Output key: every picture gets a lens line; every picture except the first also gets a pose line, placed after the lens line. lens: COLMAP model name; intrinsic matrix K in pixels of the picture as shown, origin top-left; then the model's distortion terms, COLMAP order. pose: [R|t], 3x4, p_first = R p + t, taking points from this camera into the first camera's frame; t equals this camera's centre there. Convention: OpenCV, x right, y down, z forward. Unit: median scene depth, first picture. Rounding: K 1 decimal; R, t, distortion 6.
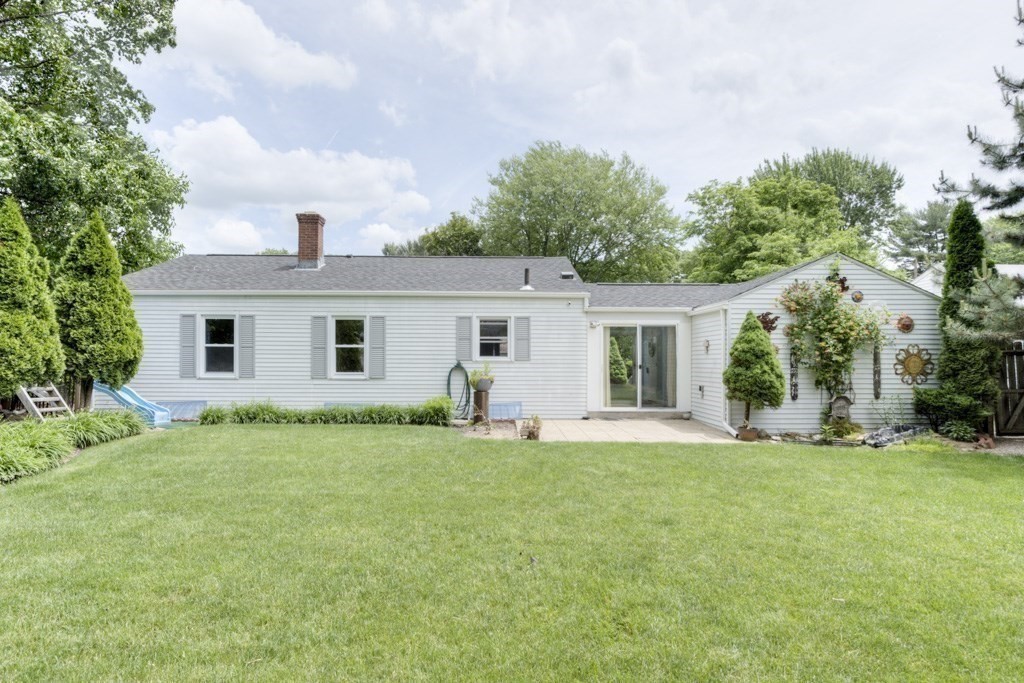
lens RADIAL K [[518.5, 0, 514.0], [0, 518.5, 358.4], [0, 0, 1]] dist [0.002554, 0.000306]
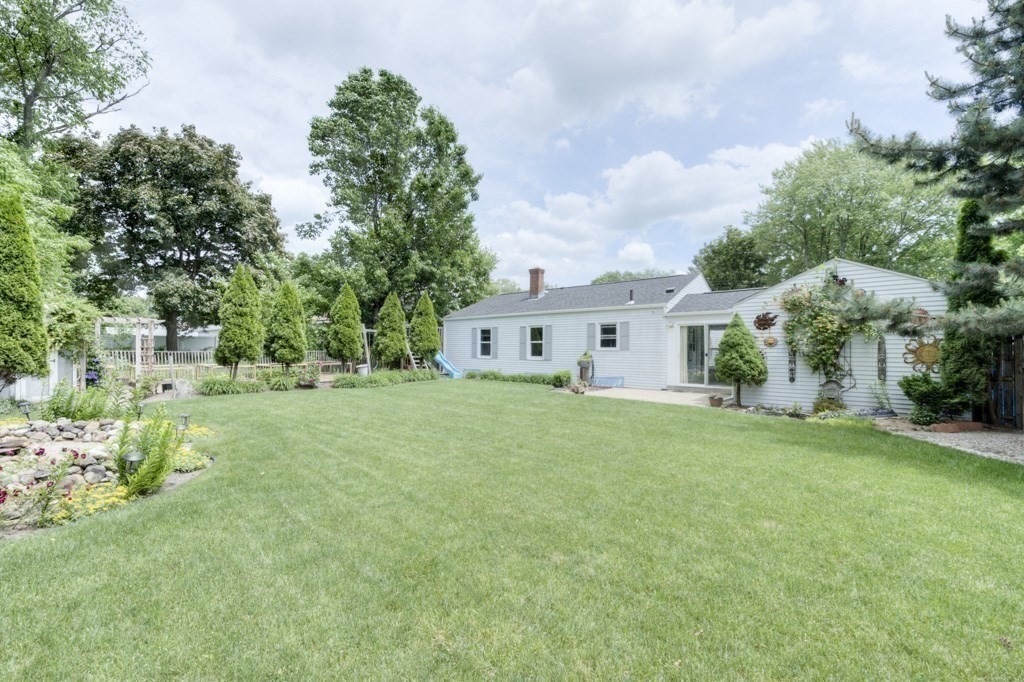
lens RADIAL K [[422.7, 0, 502.2], [0, 422.7, 346.2], [0, 0, 1]] dist [-0.011636, -0.003272]
pose [[0.731943, -0.004652, -0.681350, 0.610069], [-0.002342, 0.999954, -0.009344, 0.005162], [0.681361, 0.008435, 0.731899, -0.171688]]
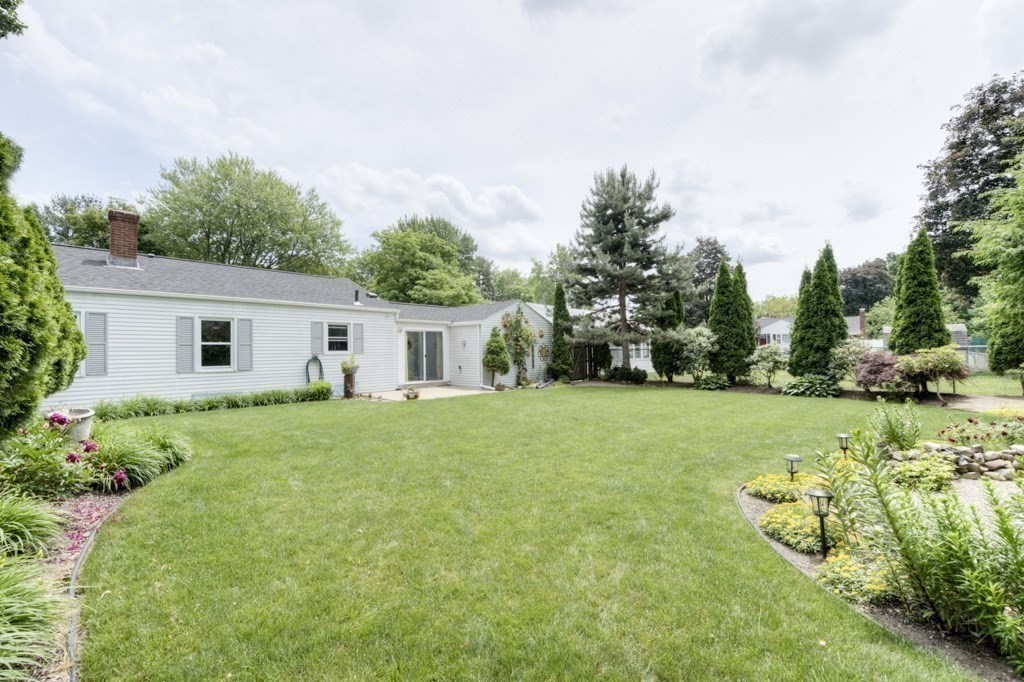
lens RADIAL K [[422.7, 0, 520.2], [0, 422.7, 342.4], [0, 0, 1]] dist [-0.011636, -0.003272]
pose [[0.678458, 0.002626, 0.734635, -0.549375], [0.010392, 0.999859, -0.013171, -0.006494], [-0.734566, 0.016571, 0.678335, -0.142802]]
